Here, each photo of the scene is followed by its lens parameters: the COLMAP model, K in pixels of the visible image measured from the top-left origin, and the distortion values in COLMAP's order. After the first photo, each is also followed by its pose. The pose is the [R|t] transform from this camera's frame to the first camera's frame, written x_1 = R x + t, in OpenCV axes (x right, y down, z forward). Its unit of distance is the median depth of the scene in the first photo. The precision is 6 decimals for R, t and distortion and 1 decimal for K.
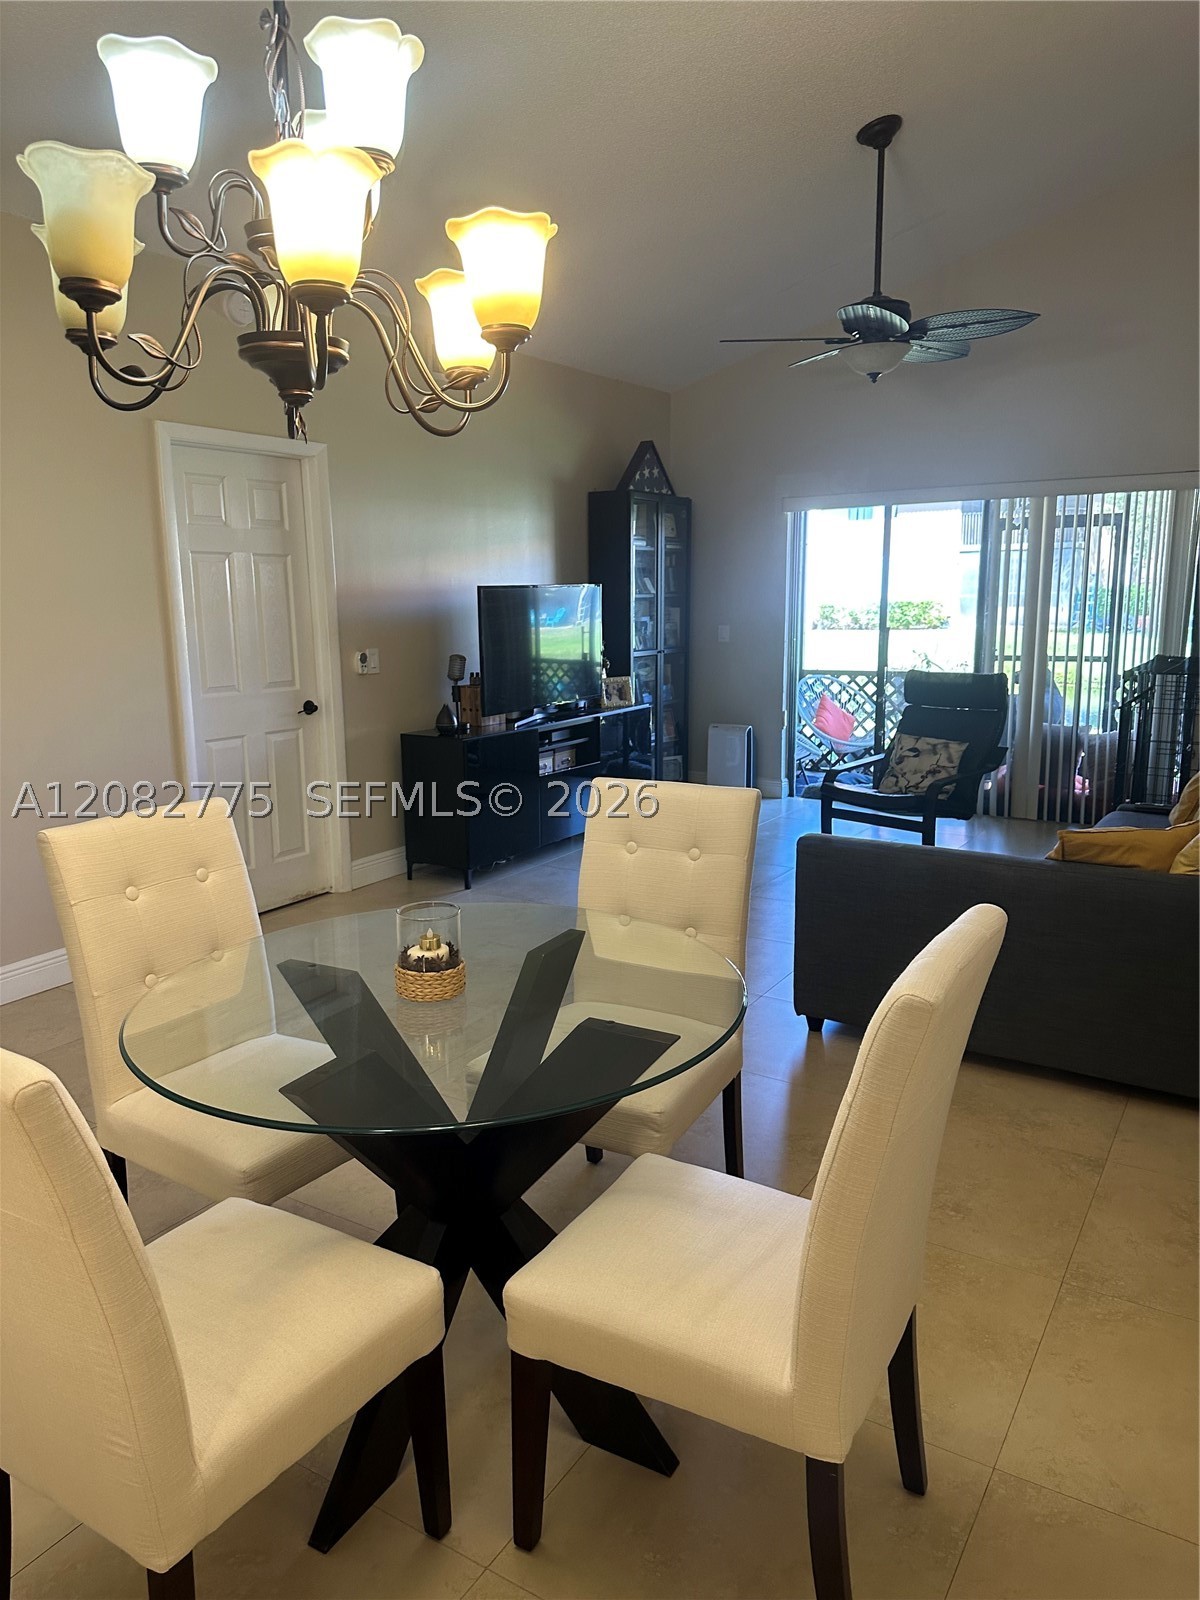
lens RADIAL K [[1121.3, 0, 593.3], [0, 1121.3, 797.1], [0, 0, 1]] dist [0.072178, -0.099972]
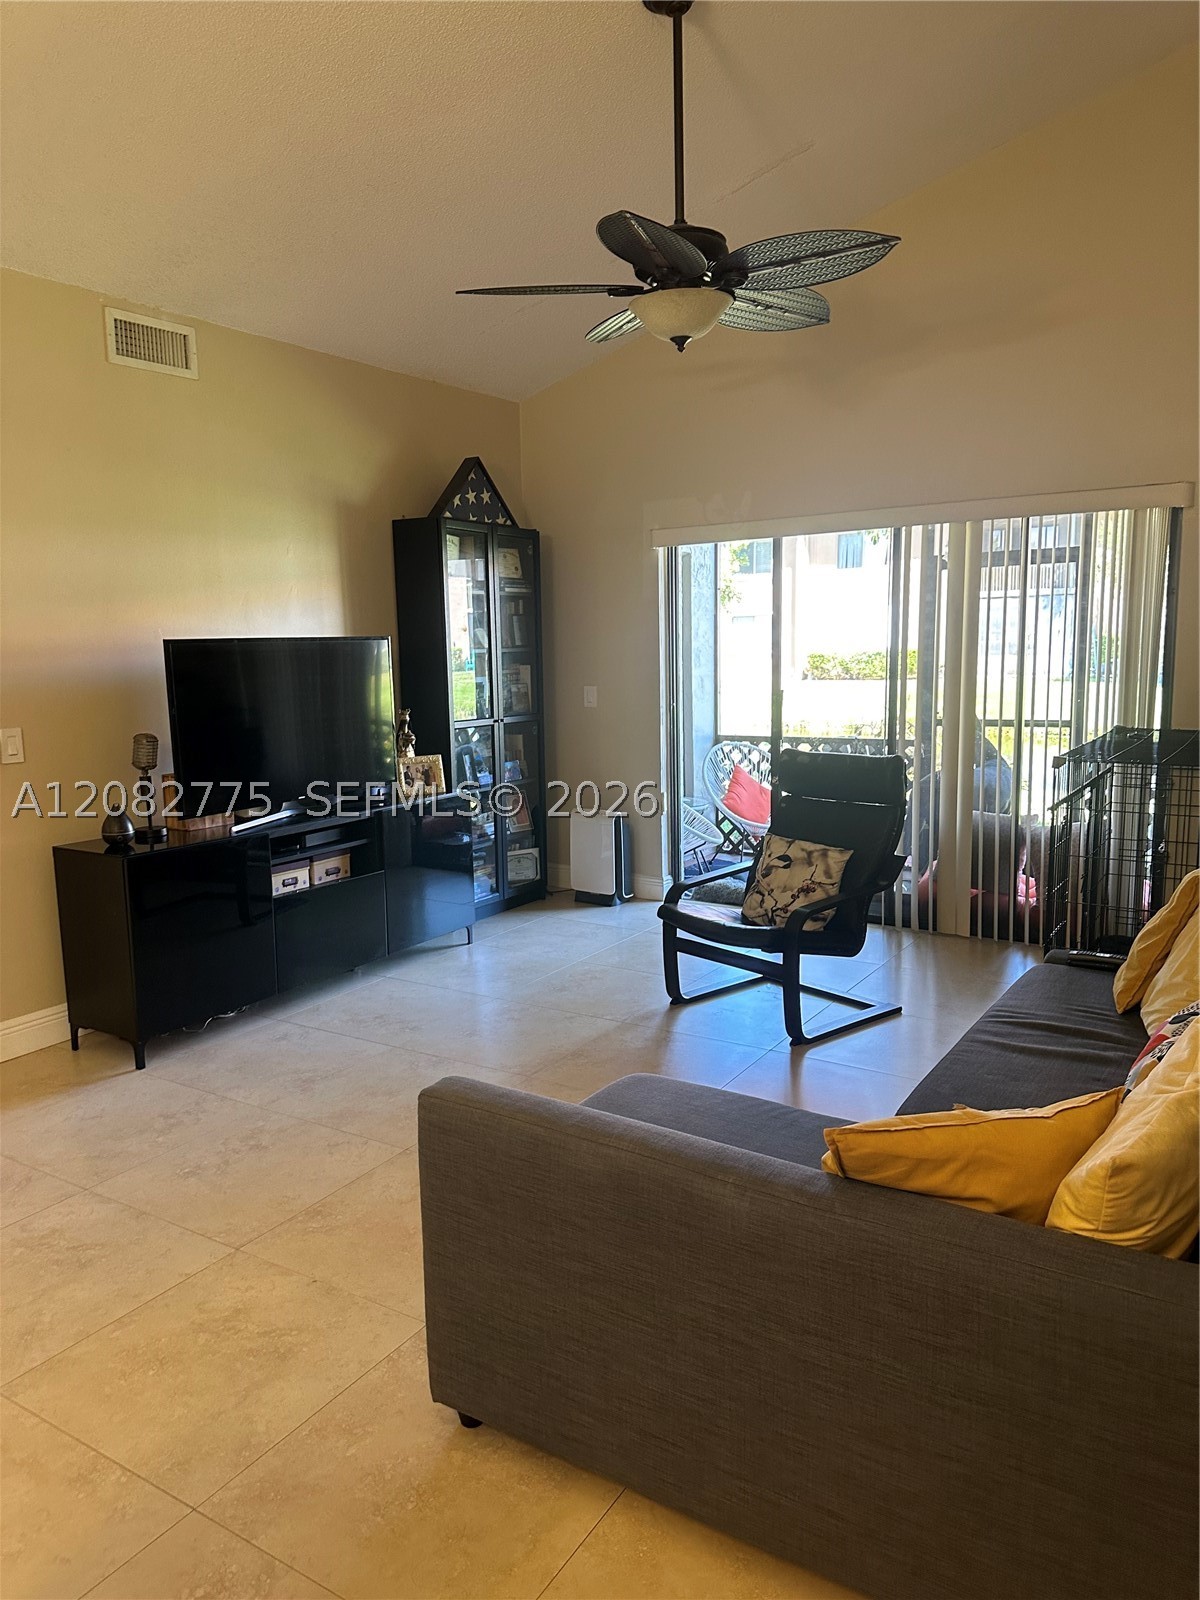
lens RADIAL K [[1121.3, 0, 597.3], [0, 1121.3, 805.2], [0, 0, 1]] dist [0.072178, -0.099972]
pose [[0.999970, -0.006708, -0.003909, 0.145923], [0.006562, 0.999318, -0.036343, -0.044701], [0.004150, 0.036316, 0.999332, 0.230968]]
